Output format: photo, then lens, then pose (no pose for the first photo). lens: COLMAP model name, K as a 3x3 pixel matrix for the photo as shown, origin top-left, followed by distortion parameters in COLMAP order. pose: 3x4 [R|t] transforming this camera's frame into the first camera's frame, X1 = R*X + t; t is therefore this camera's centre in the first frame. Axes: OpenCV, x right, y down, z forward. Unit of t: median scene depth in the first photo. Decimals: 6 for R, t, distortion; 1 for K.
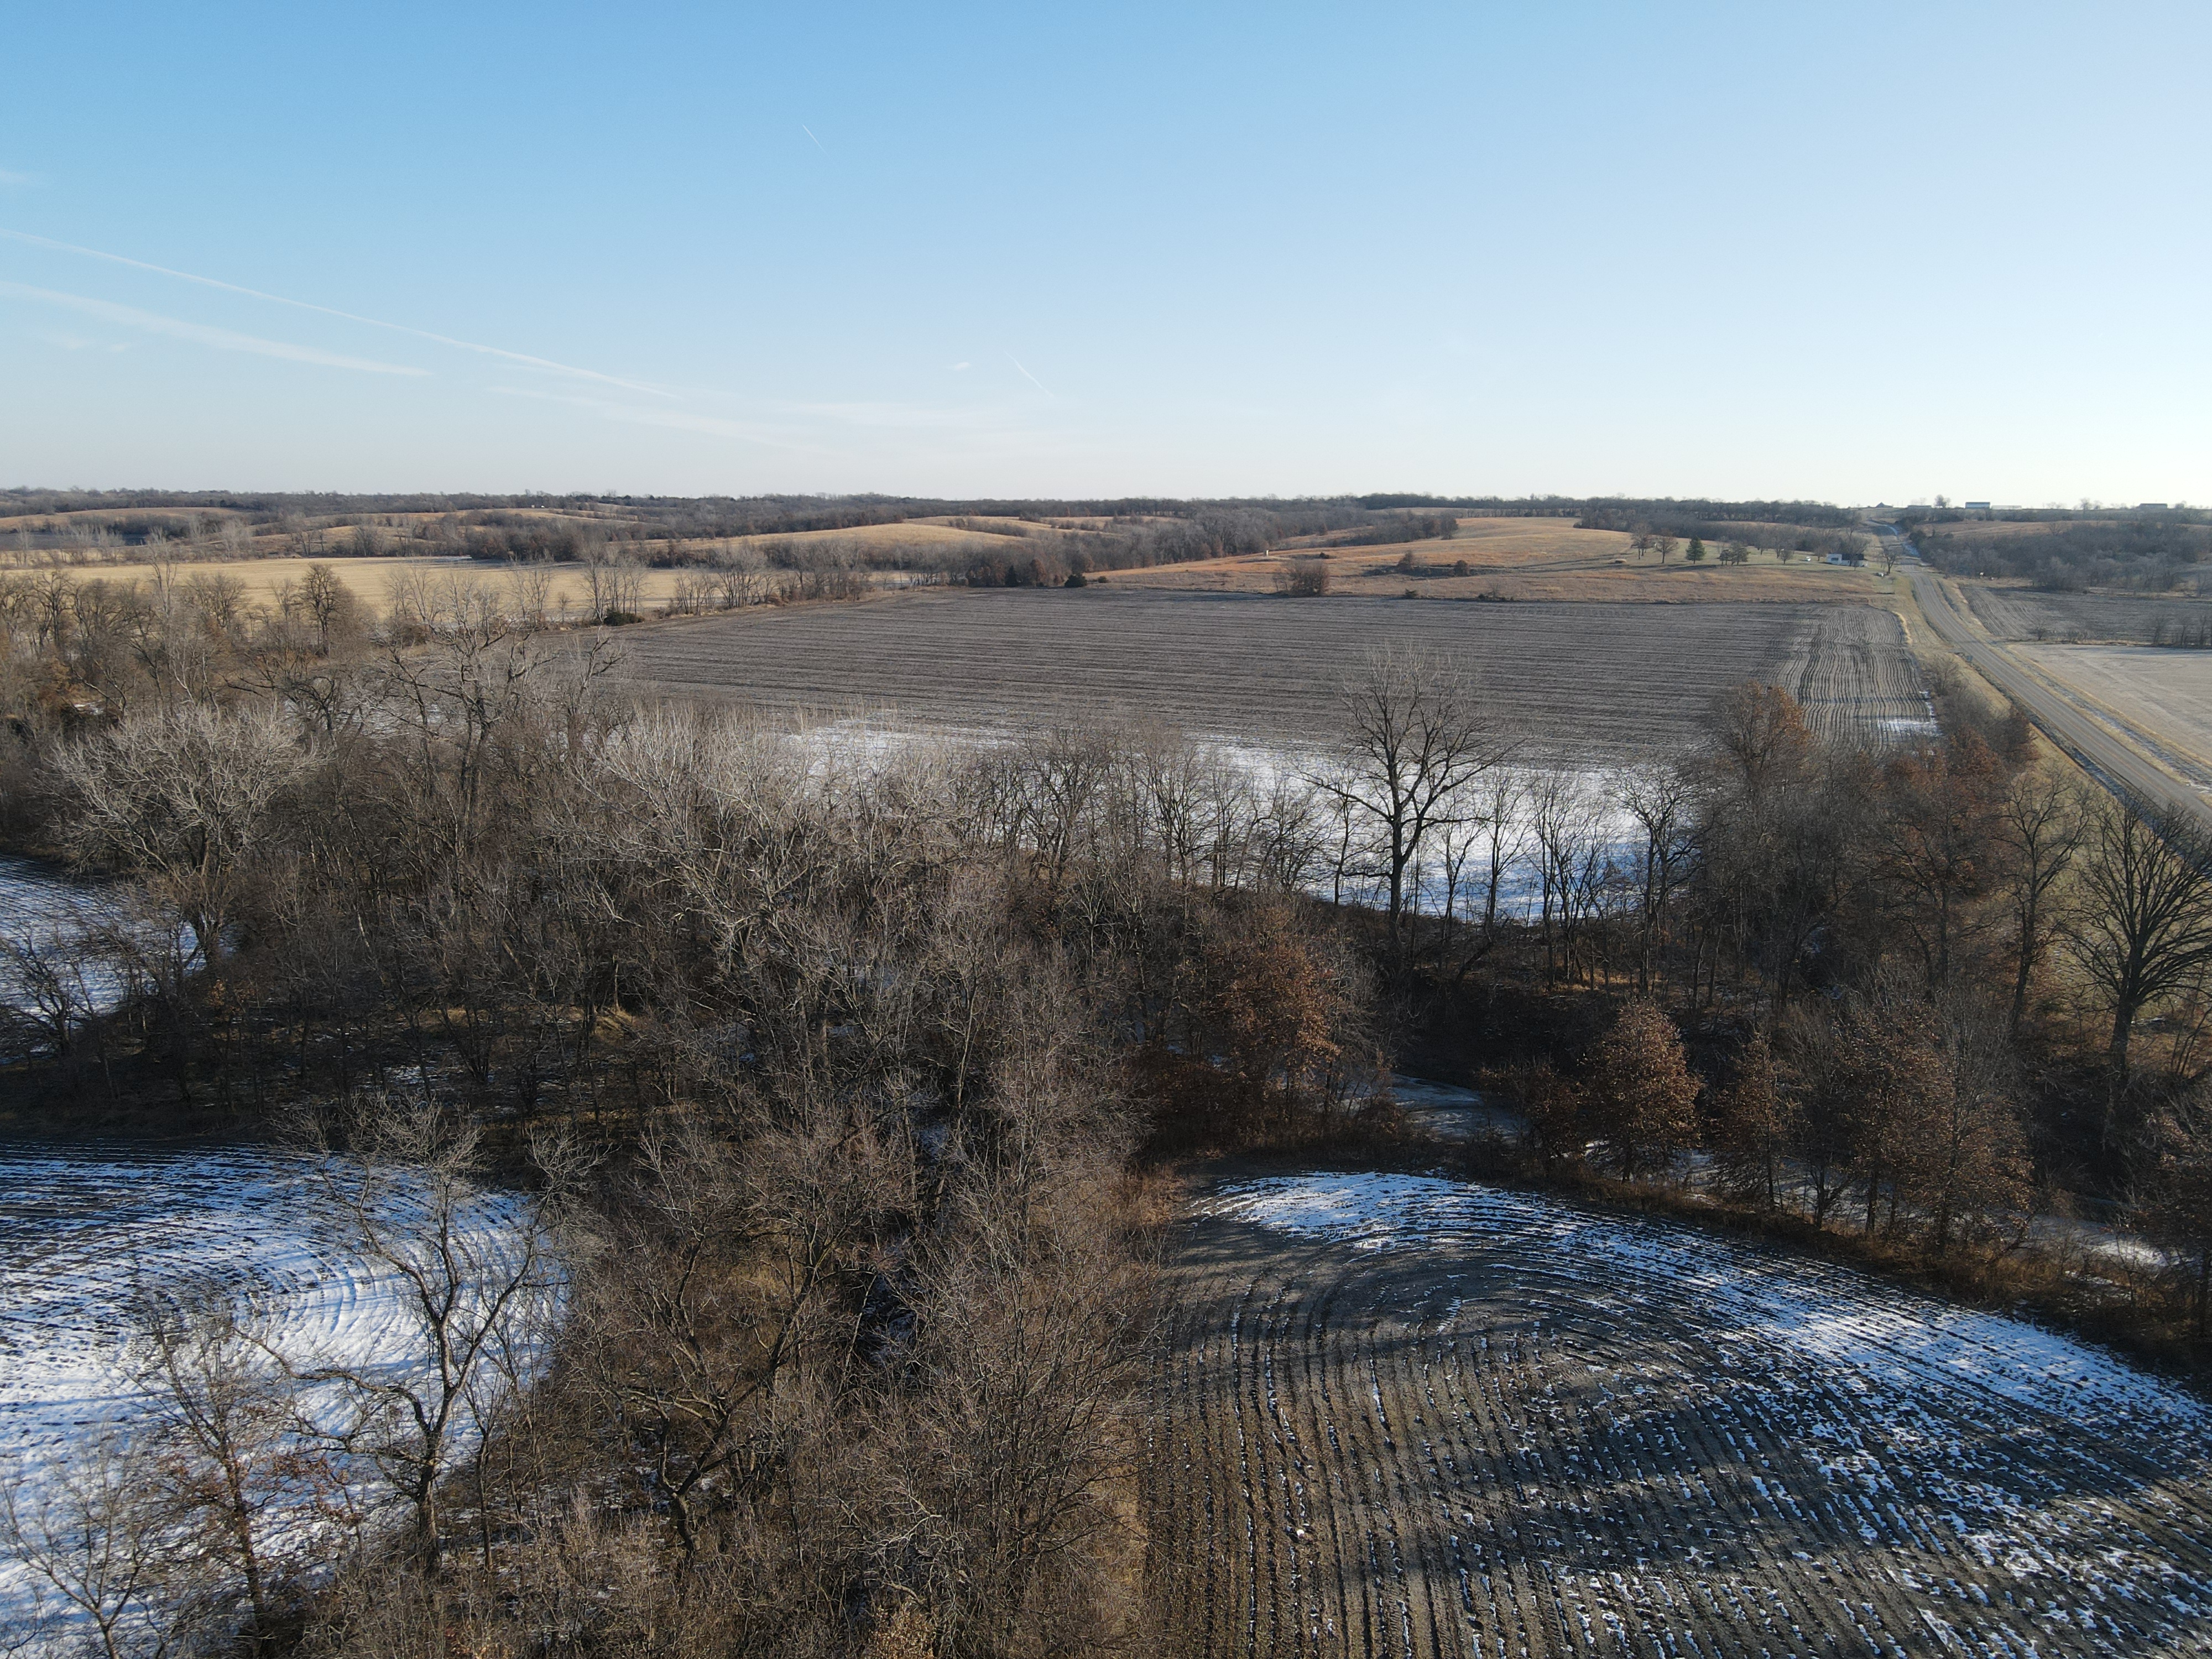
lens RADIAL K [[1617.4, 0, 1115.6], [0, 1617.4, 812.4], [0, 0, 1]] dist [0.020475, -0.008072]
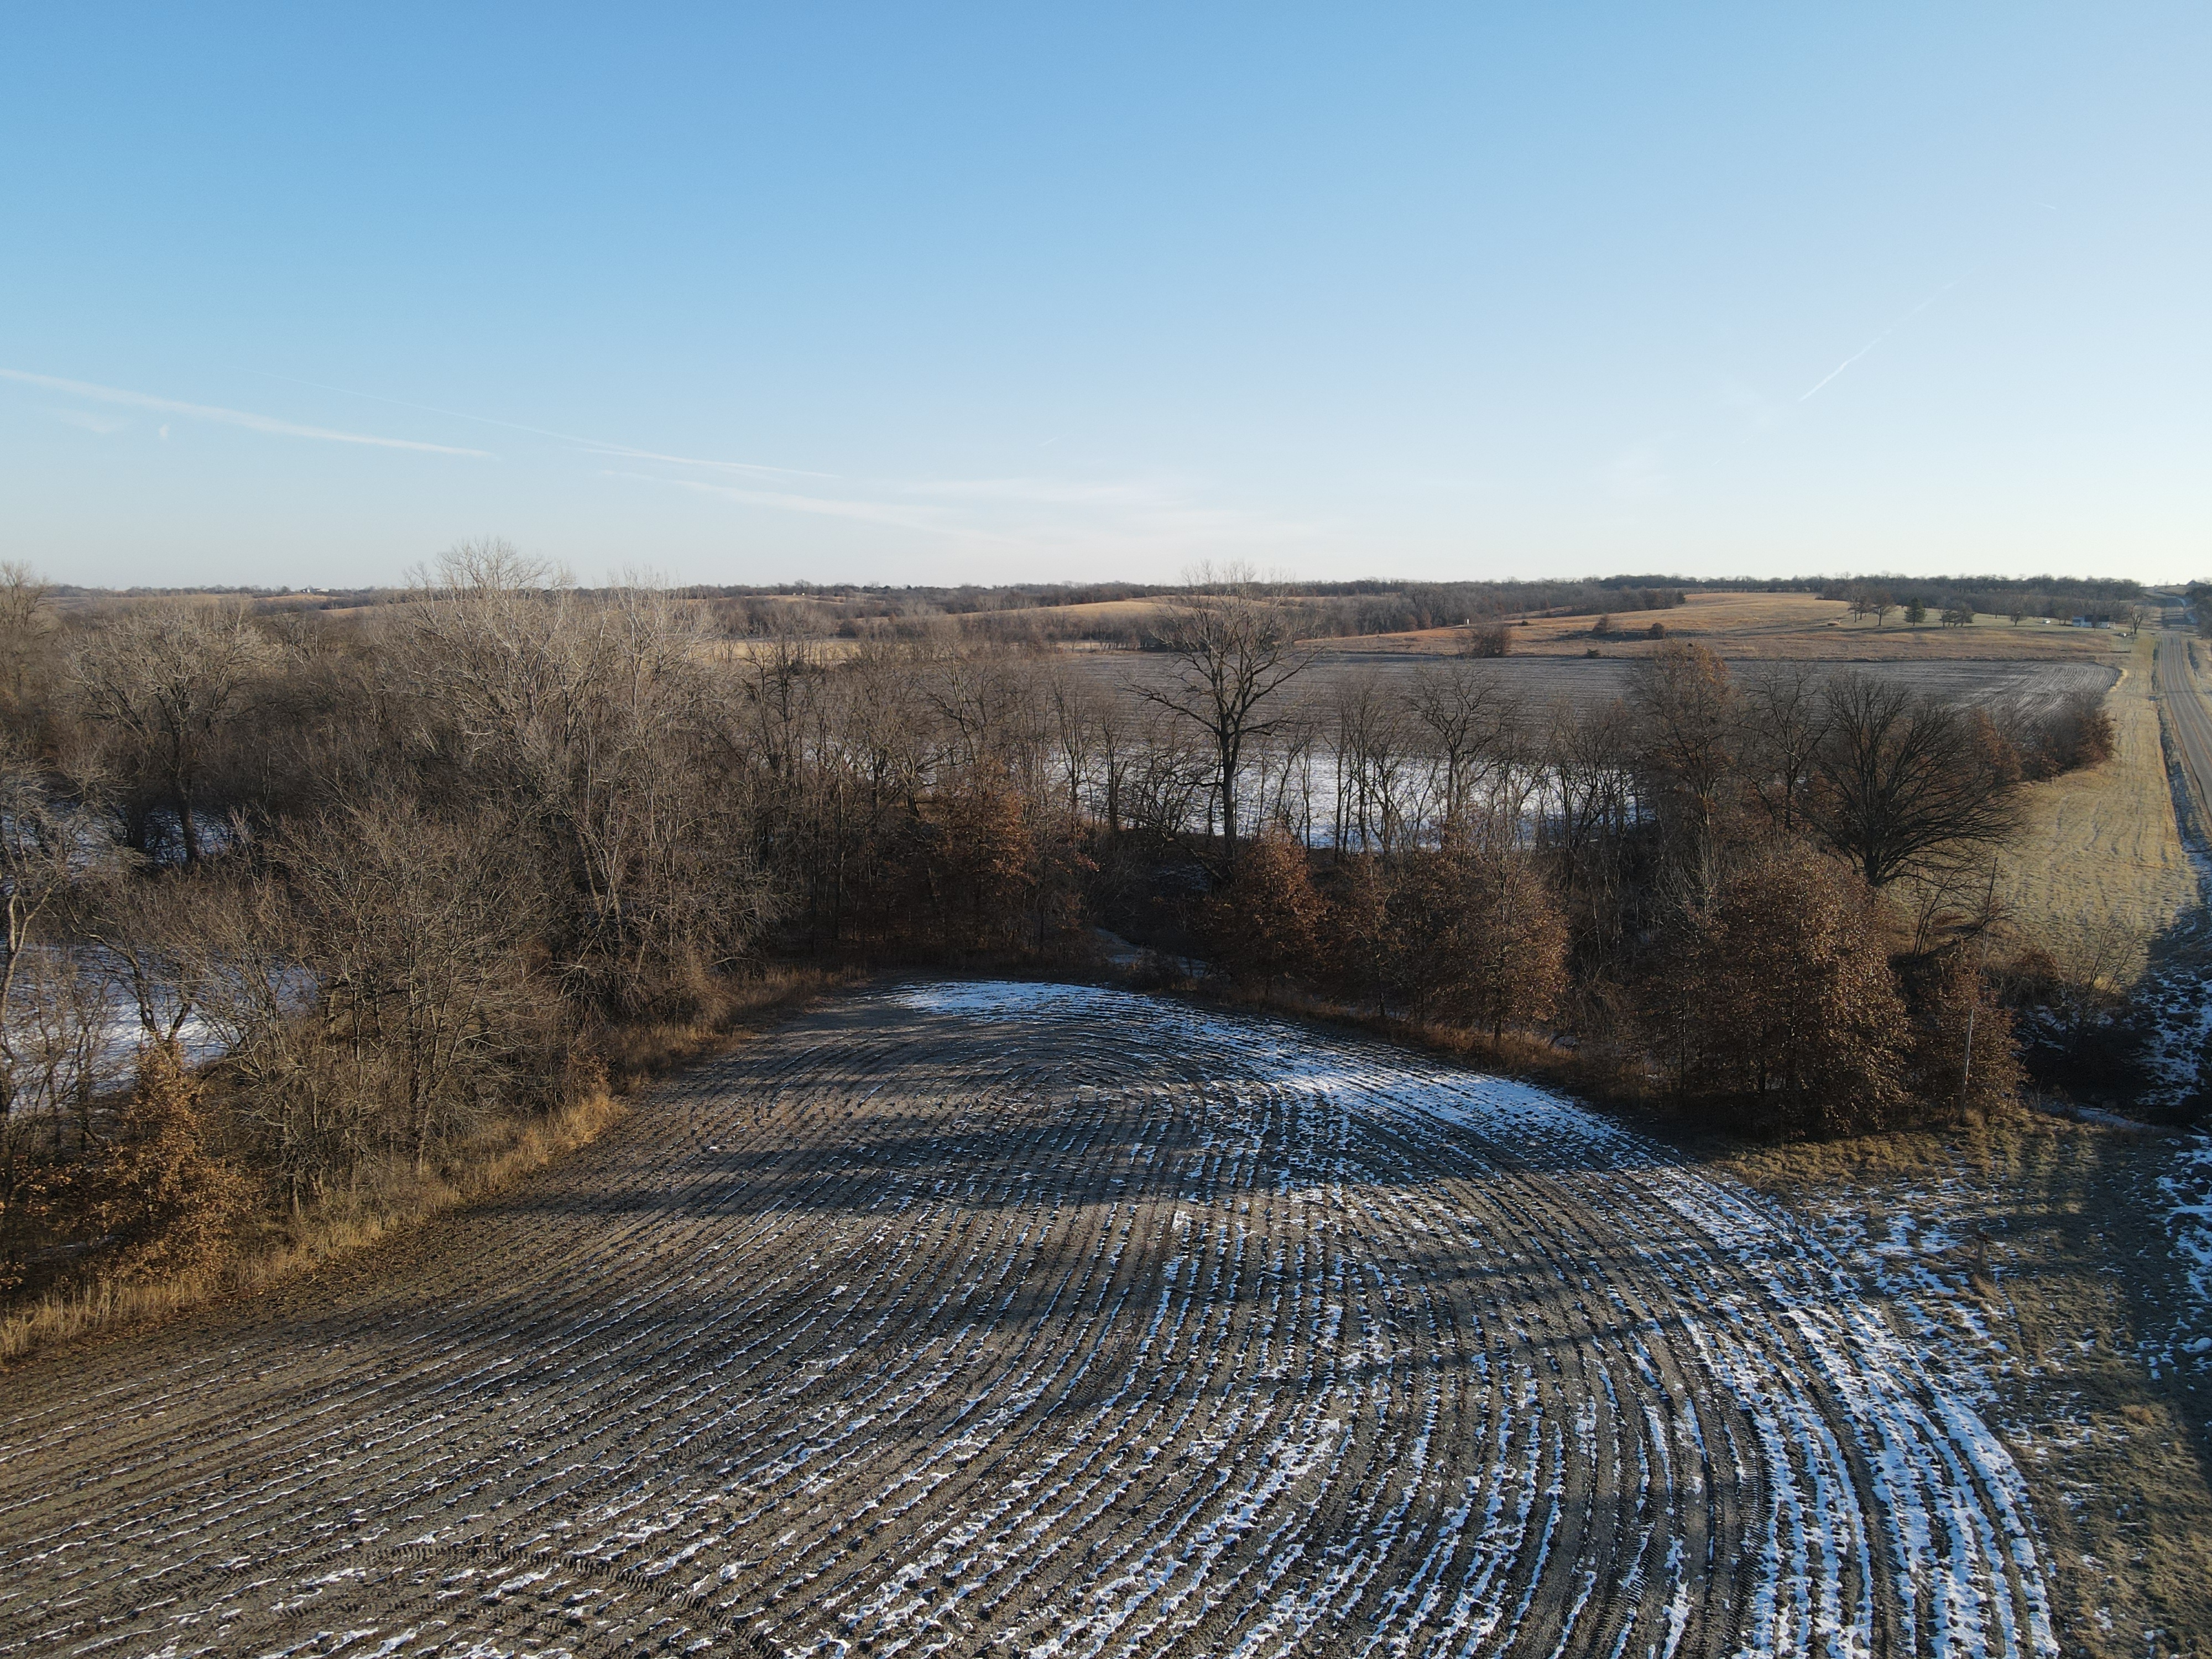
lens RADIAL K [[1617.4, 0, 1090.3], [0, 1617.4, 789.5], [0, 0, 1]] dist [0.020475, -0.008072]
pose [[0.985790, 0.013572, -0.167436, 0.443820], [-0.025099, 0.997443, -0.066920, 0.194137], [0.166100, 0.070171, 0.983609, -0.114007]]
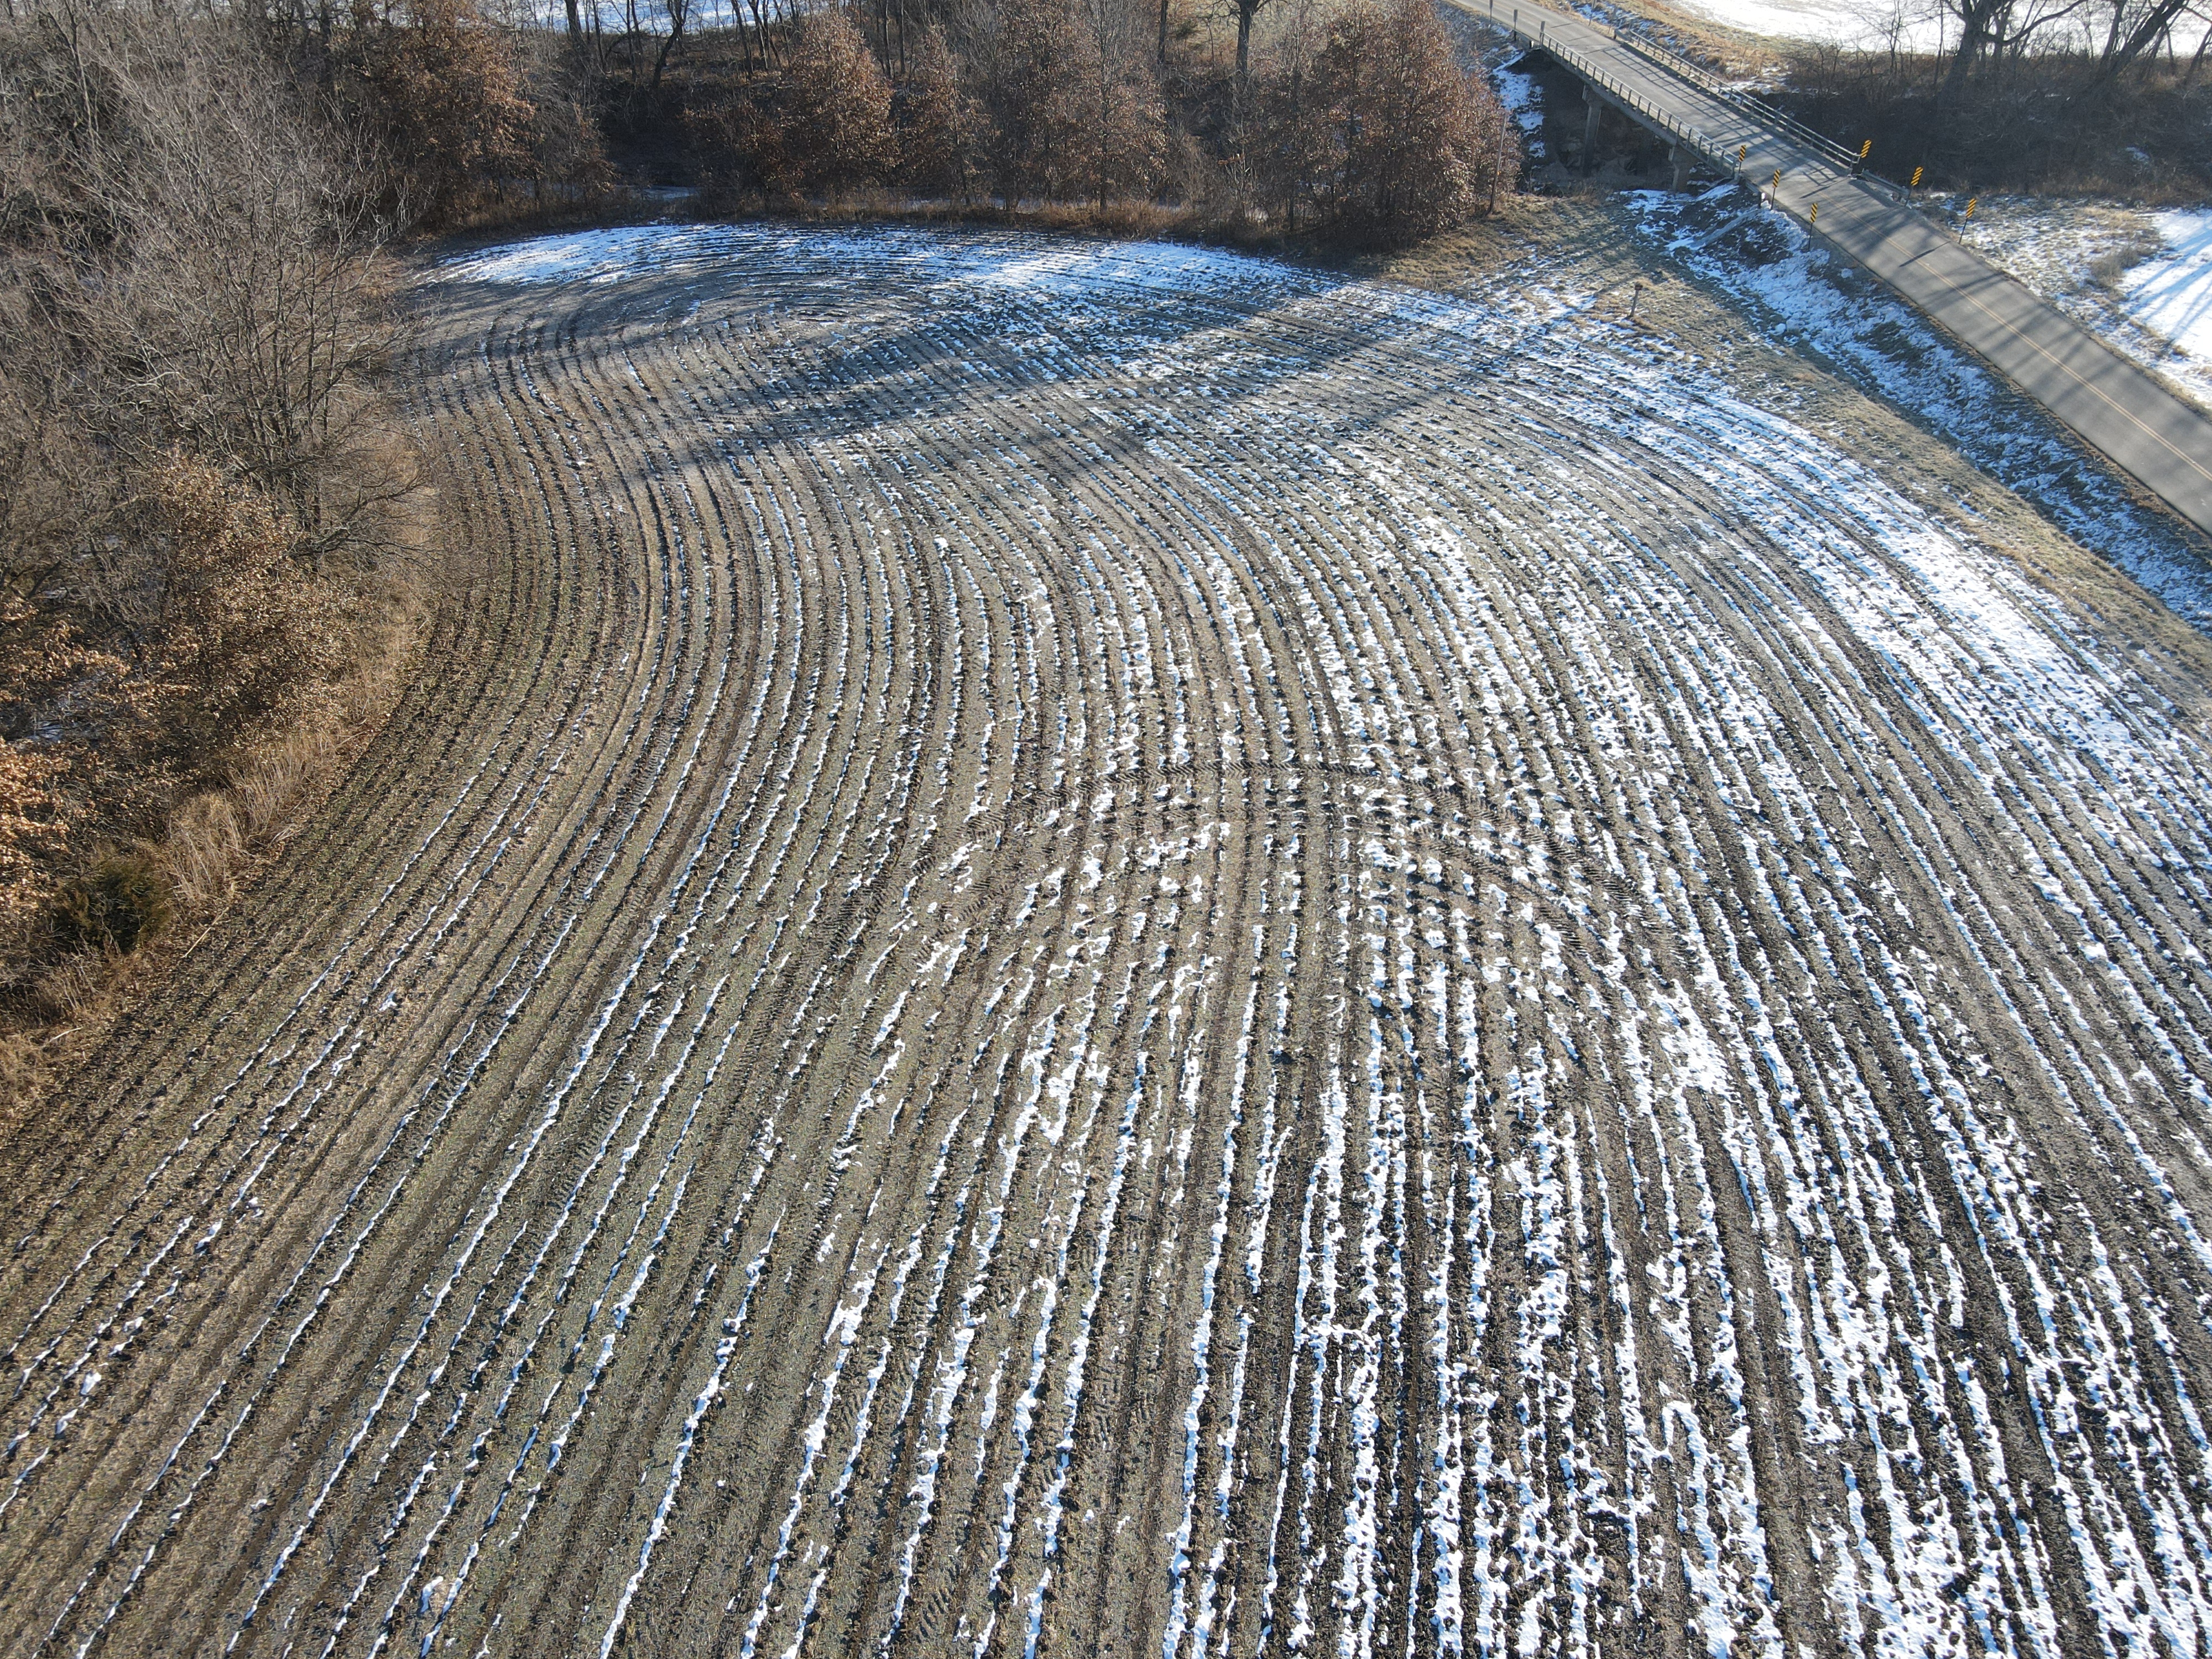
lens RADIAL K [[1617.4, 0, 1089.8], [0, 1617.4, 825.5], [0, 0, 1]] dist [0.020475, -0.008072]
pose [[0.897664, -0.264006, 0.352847, -0.022028], [0.089883, 0.893540, 0.439895, 0.163579], [-0.431417, -0.363162, 0.825828, -0.105508]]
